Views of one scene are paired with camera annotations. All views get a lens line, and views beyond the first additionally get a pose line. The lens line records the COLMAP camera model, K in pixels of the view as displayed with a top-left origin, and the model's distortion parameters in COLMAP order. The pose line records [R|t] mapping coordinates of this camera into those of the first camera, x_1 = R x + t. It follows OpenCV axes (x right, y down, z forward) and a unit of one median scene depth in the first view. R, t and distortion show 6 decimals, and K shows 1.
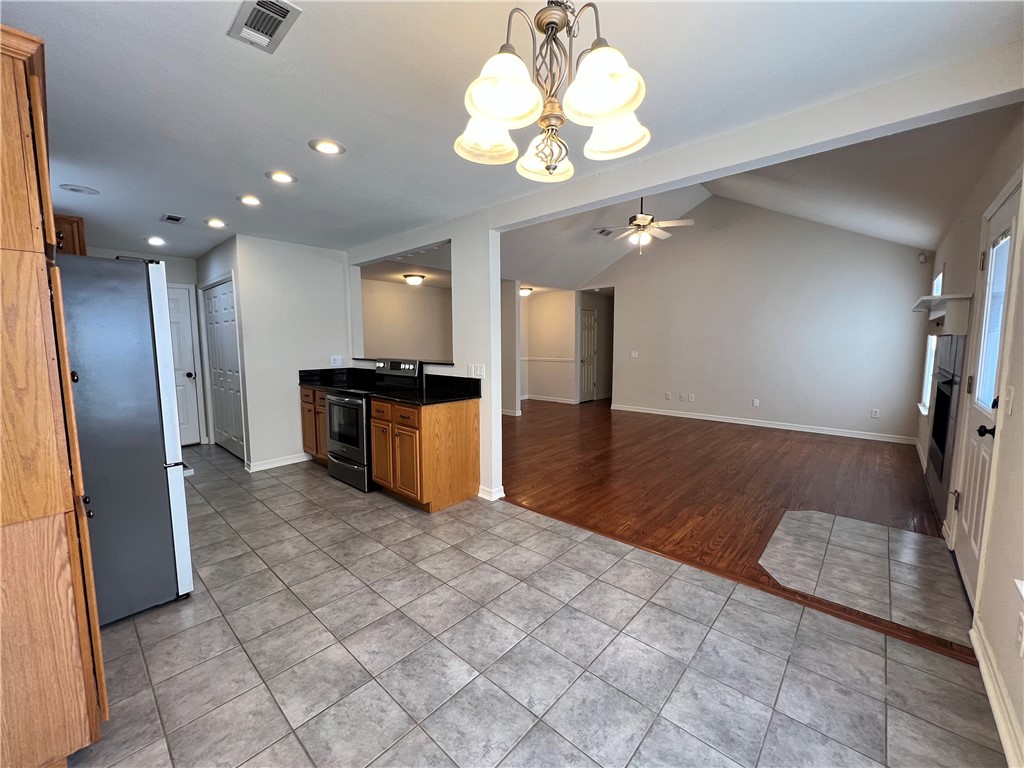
lens RADIAL K [[409.8, 0, 507.3], [0, 409.8, 384.5], [0, 0, 1]] dist [-0.002027, 0.000107]
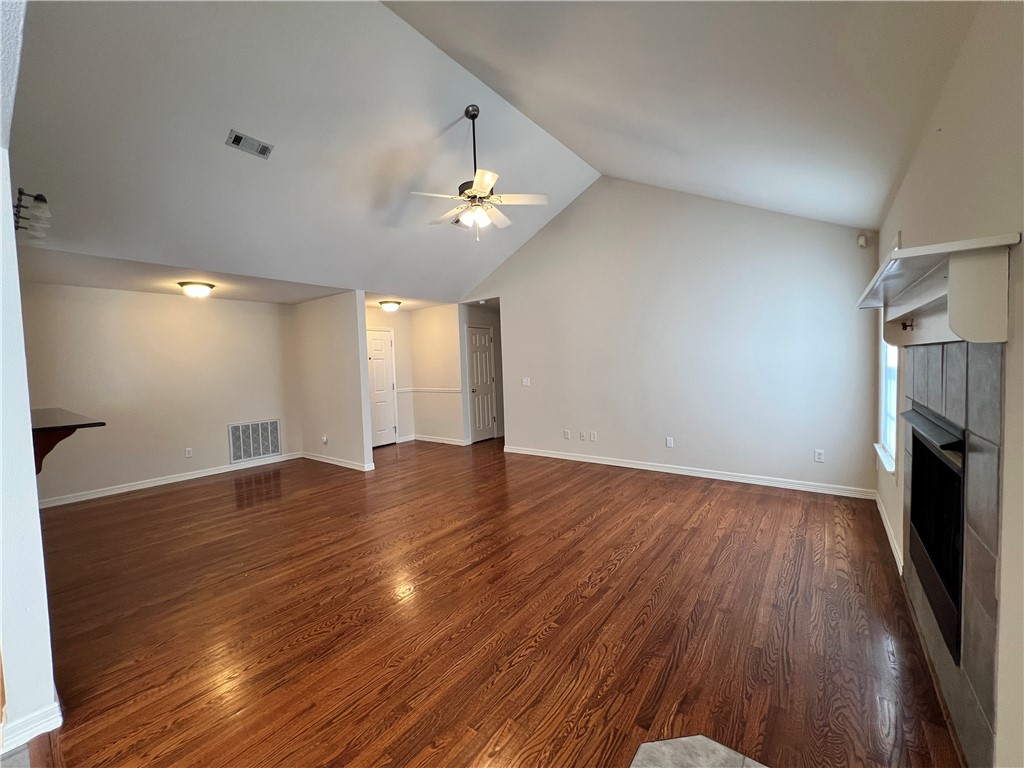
lens RADIAL K [[409.9, 0, 507.4], [0, 409.9, 384.3], [0, 0, 1]] dist [-0.000527, -0.000199]
pose [[0.996238, -0.035314, 0.079134, 0.558150], [0.039690, 0.997728, -0.054430, -0.070551], [-0.077032, 0.057366, 0.995377, 0.589926]]
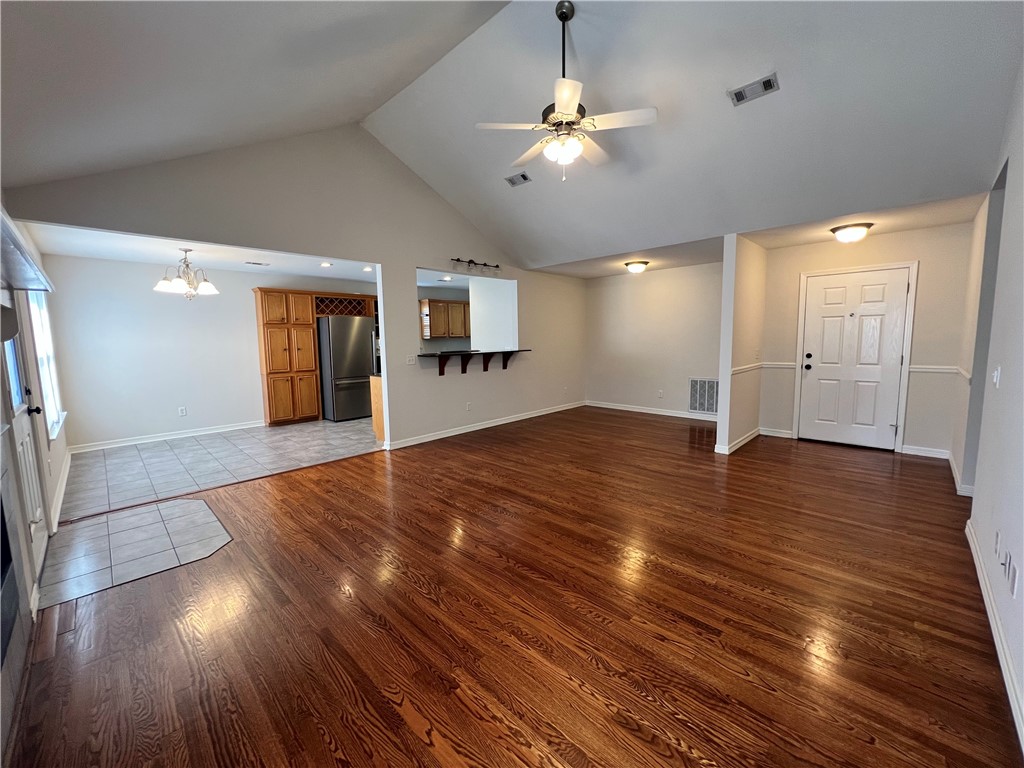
lens RADIAL K [[409.9, 0, 509.1], [0, 409.9, 378.8], [0, 0, 1]] dist [-0.000527, -0.000199]
pose [[-0.037849, 0.106510, -0.993591, 1.615688], [-0.086070, 0.990261, 0.109431, -0.189245], [0.995570, 0.089660, -0.028313, 1.716725]]
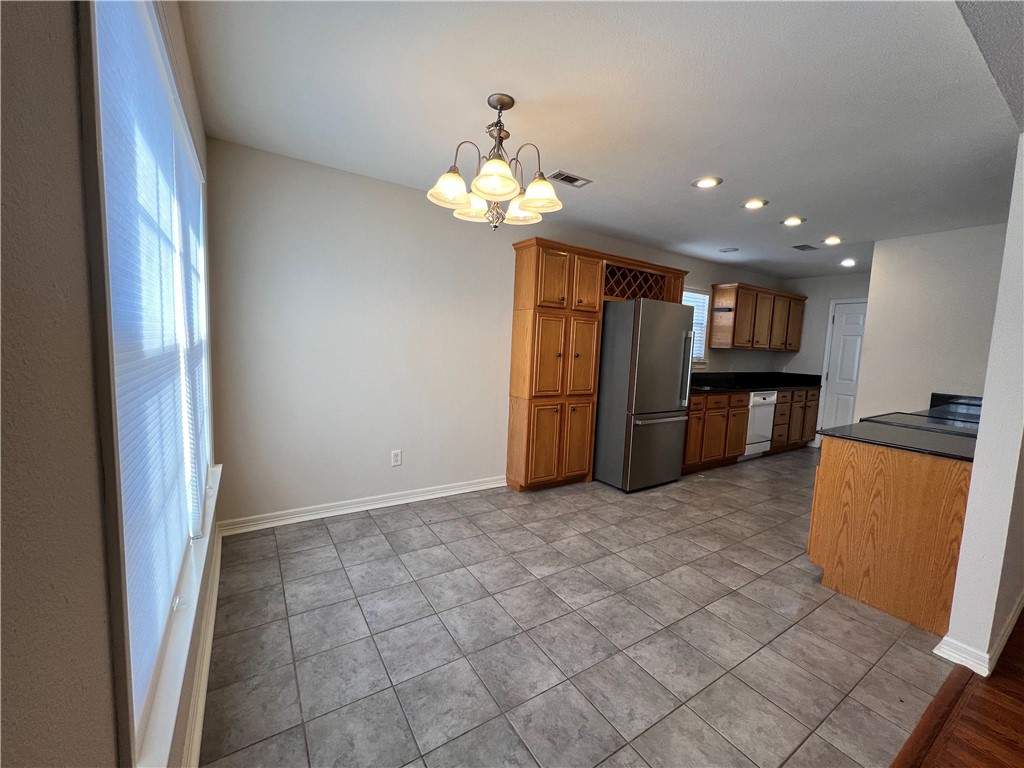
lens RADIAL K [[409.8, 0, 508.8], [0, 409.8, 381.7], [0, 0, 1]] dist [-0.002027, 0.000107]
pose [[-0.255052, 0.086641, -0.963038, 0.688051], [-0.142763, 0.981688, 0.126128, -0.058917], [0.956330, 0.169656, -0.238012, 0.627385]]
